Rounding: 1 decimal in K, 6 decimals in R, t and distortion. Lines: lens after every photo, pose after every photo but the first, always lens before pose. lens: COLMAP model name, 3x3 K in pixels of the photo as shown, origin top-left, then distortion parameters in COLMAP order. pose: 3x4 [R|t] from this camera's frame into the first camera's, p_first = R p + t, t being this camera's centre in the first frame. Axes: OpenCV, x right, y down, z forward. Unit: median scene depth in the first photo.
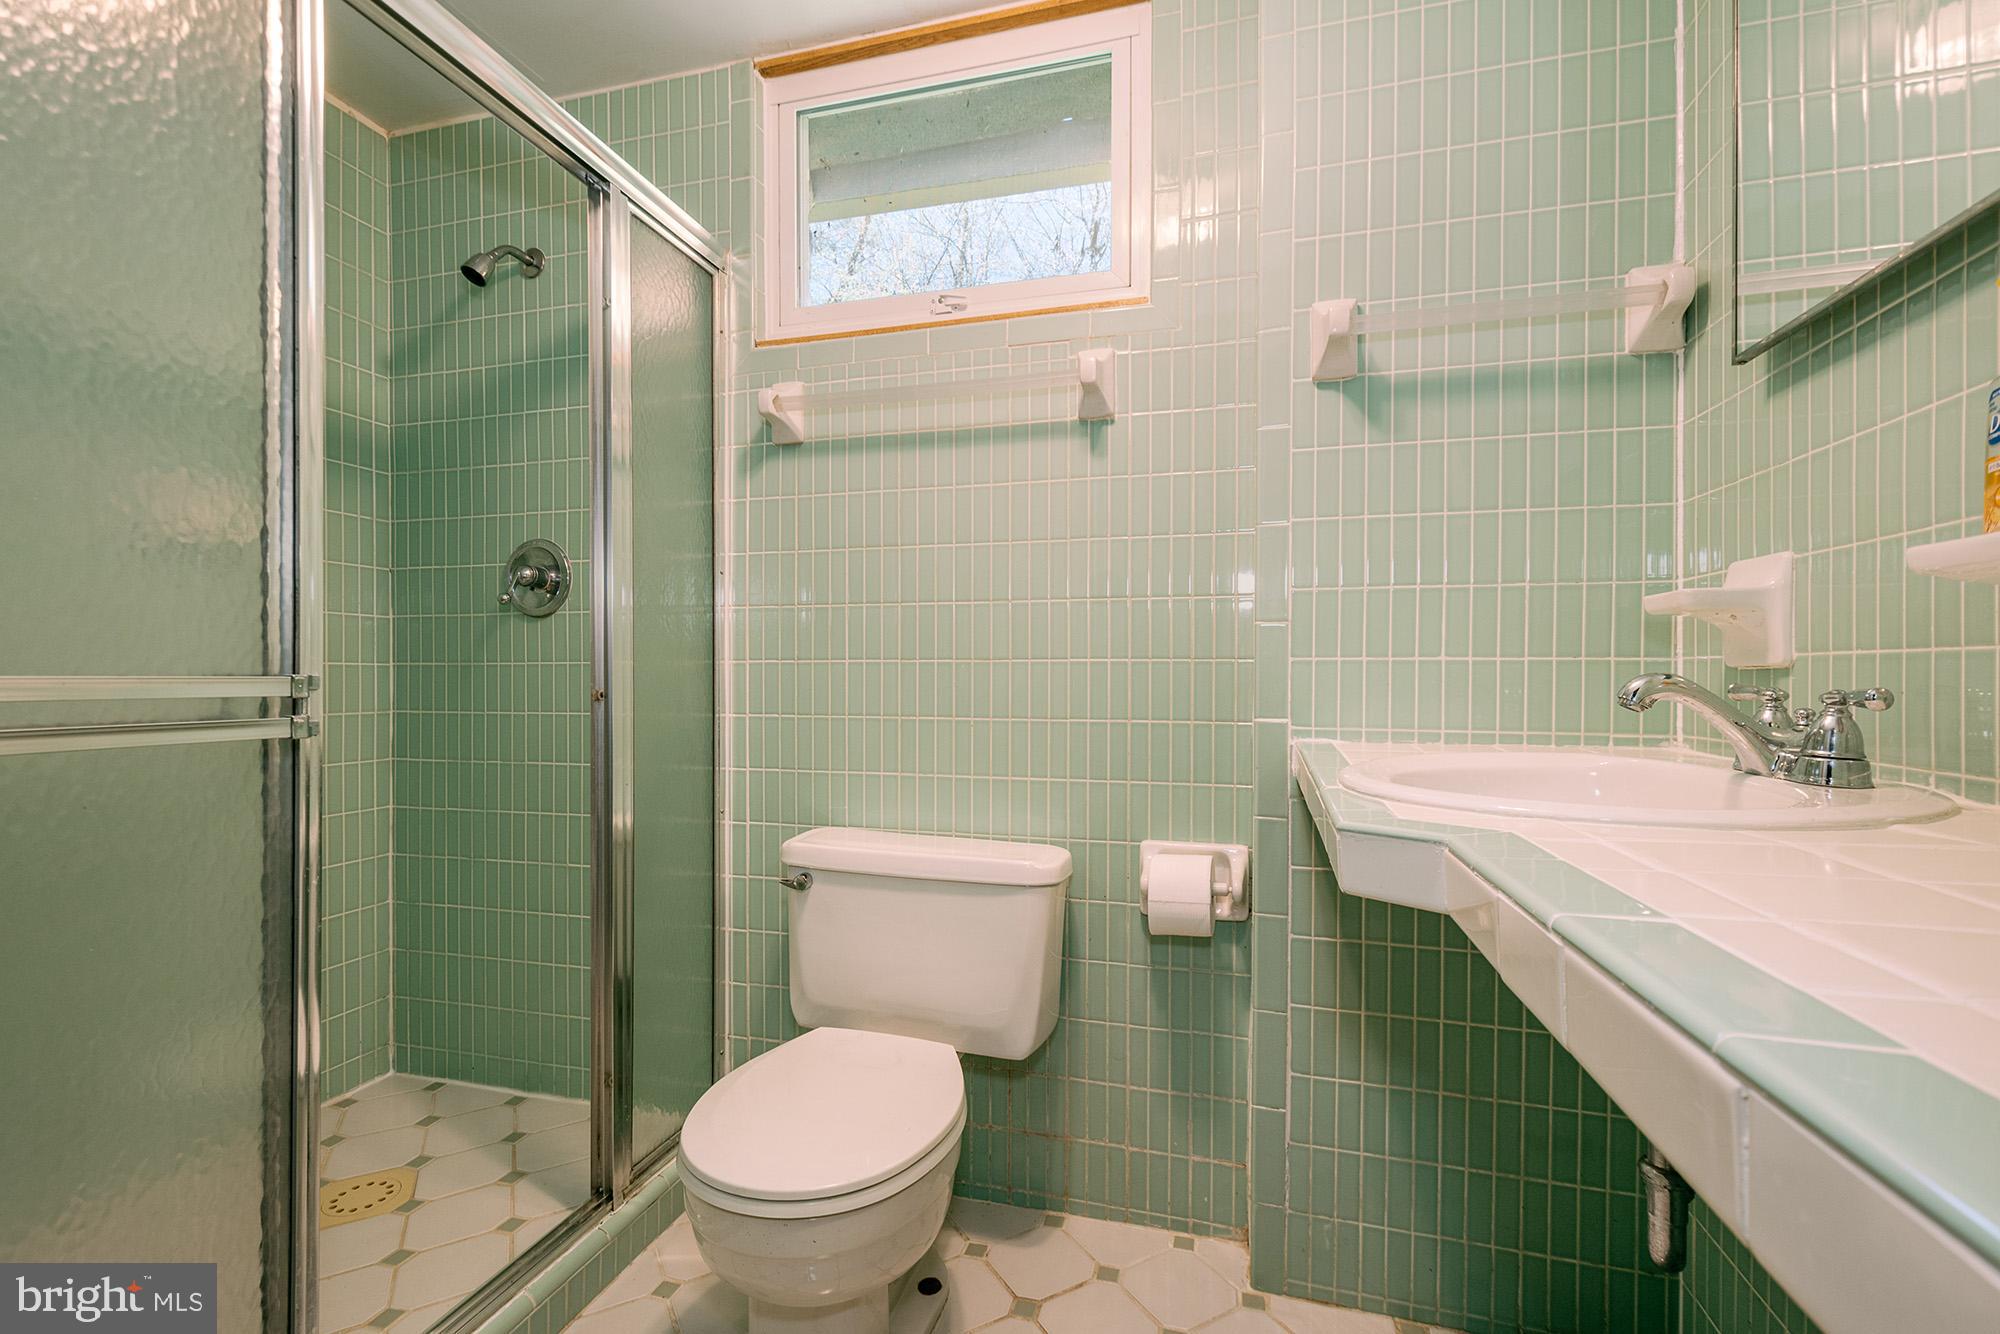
lens RADIAL K [[888.4, 0, 990.4], [0, 888.4, 674.0], [0, 0, 1]] dist [0.009959, -0.001042]
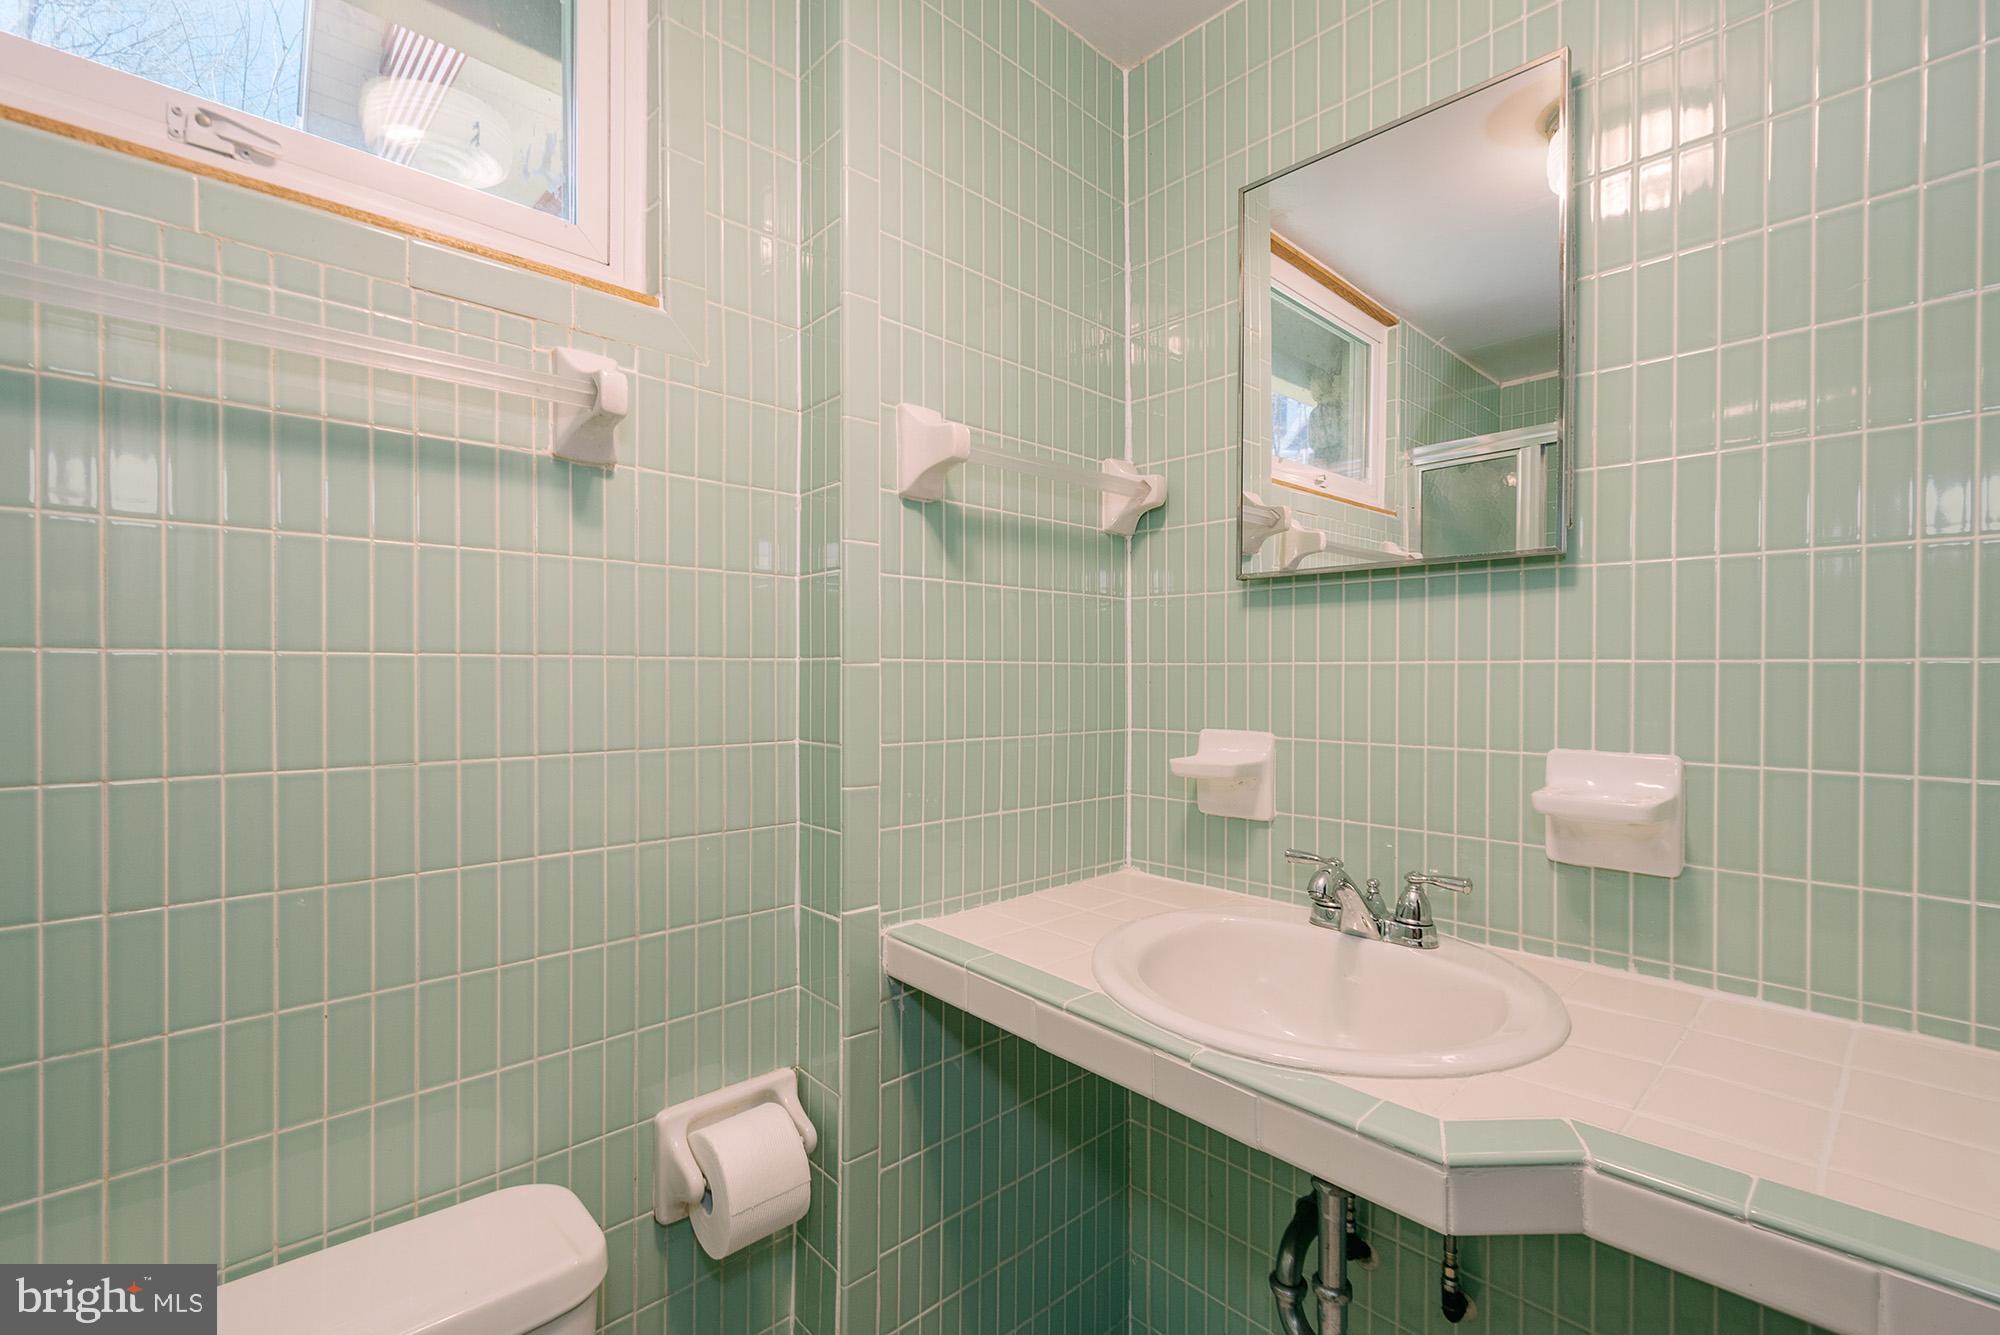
lens RADIAL K [[888.4, 0, 997.1], [0, 888.4, 678.2], [0, 0, 1]] dist [0.009959, -0.001042]
pose [[0.512204, -0.000352, 0.858864, -0.313732], [-0.003877, 0.999989, 0.002722, -0.162310], [-0.858855, -0.004724, 0.512197, 0.501758]]
